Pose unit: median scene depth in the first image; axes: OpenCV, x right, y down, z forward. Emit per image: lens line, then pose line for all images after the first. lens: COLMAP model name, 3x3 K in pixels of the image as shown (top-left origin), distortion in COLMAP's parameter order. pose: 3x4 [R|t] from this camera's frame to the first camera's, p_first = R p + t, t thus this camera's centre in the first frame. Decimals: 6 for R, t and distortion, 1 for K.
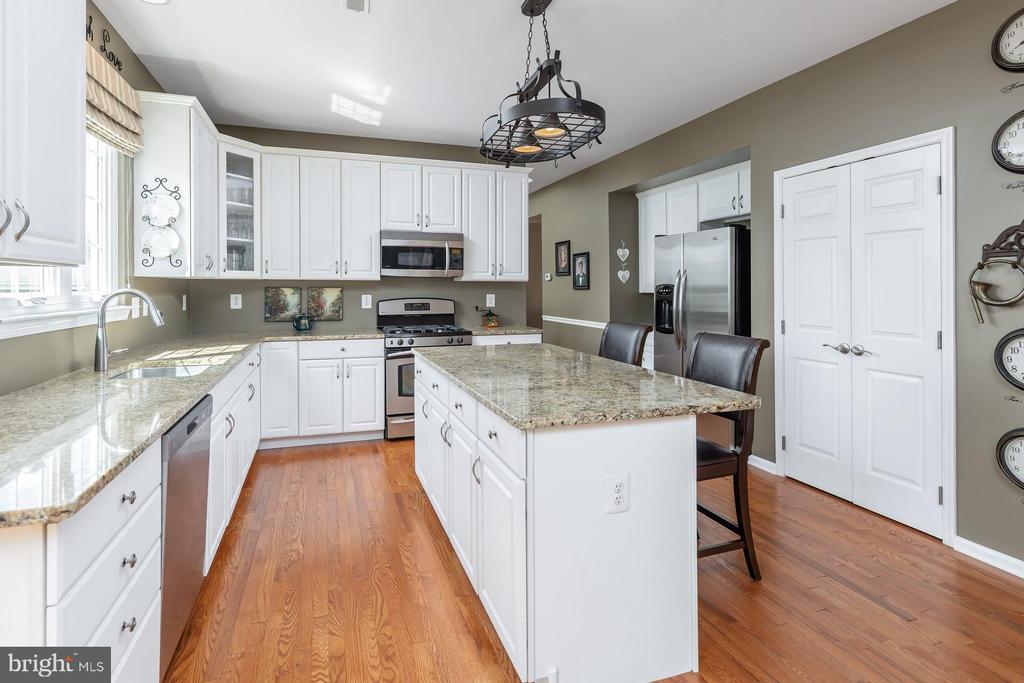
lens RADIAL K [[502.5, 0, 477.8], [0, 502.5, 290.2], [0, 0, 1]] dist [0.014064, 0.001239]
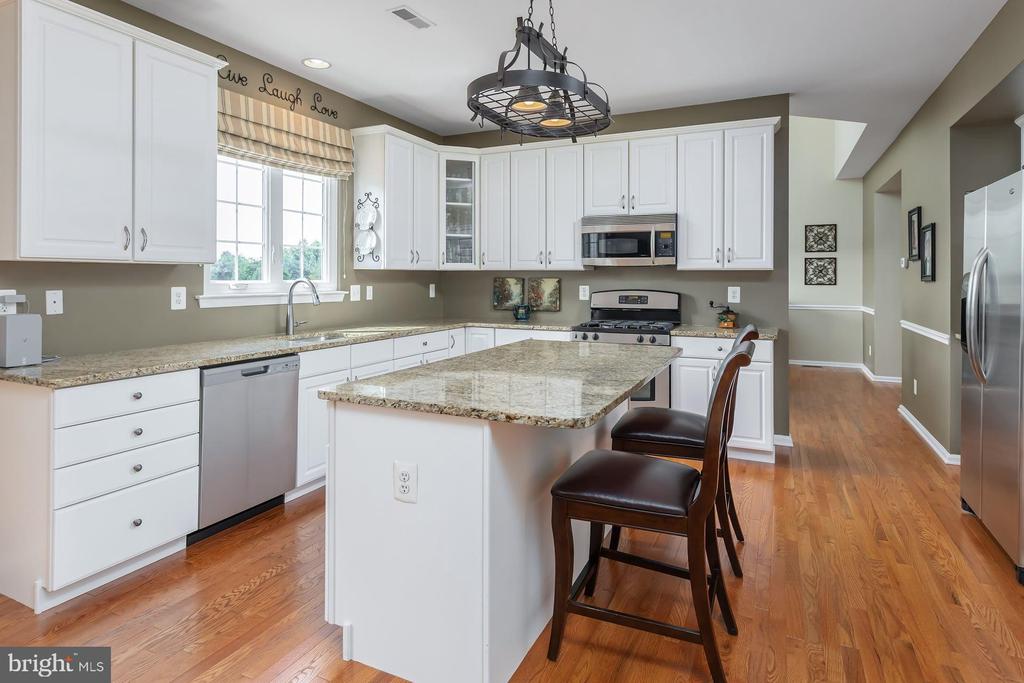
lens RADIAL K [[573.8, 0, 487.6], [0, 573.8, 281.7], [0, 0, 1]] dist [0.006837, 0.000024]
pose [[0.728487, 0.003990, -0.685048, 0.407062], [-0.004508, 0.999989, 0.001031, 0.001296], [0.685045, 0.002338, 0.728497, 0.098204]]
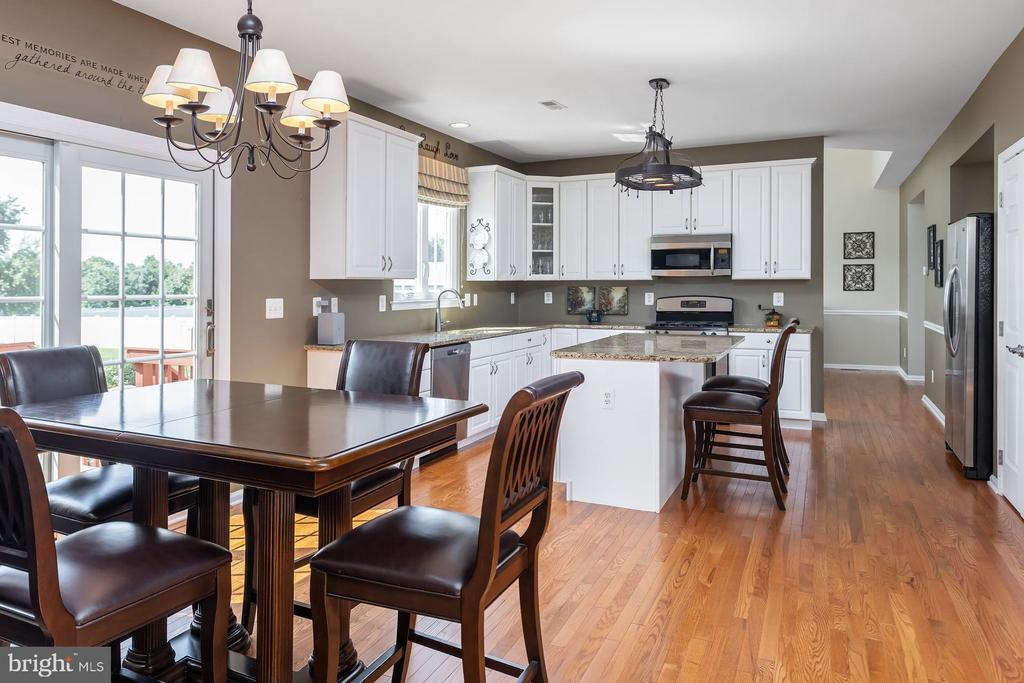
lens RADIAL K [[675.6, 0, 454.6], [0, 675.6, 301.3], [0, 0, 1]] dist [0.003920, 0.003797]
pose [[0.710102, 0.010992, -0.704013, 0.559913], [0.002419, 0.999834, 0.018052, -0.000298], [0.704095, -0.014522, 0.709957, -0.390867]]
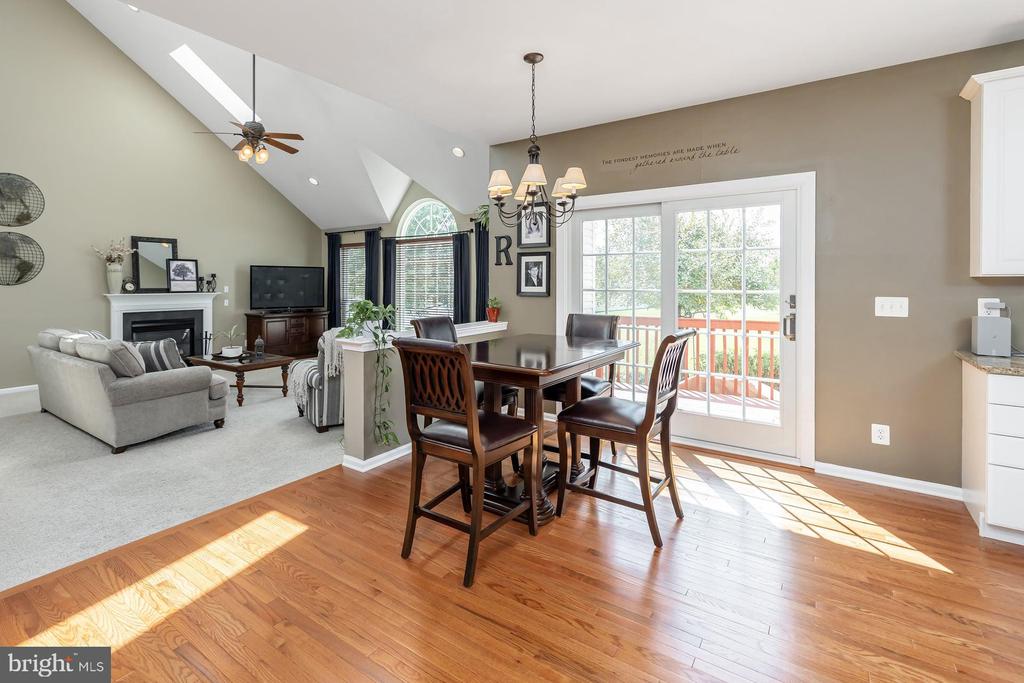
lens RADIAL K [[476.7, 0, 472.5], [0, 476.7, 290.7], [0, 0, 1]] dist [-0.017016, 0.000288]
pose [[-0.794269, 0.008958, -0.607501, 0.582249], [-0.004330, 0.999782, 0.020404, -0.007366], [0.607551, 0.018836, -0.794057, 0.253870]]
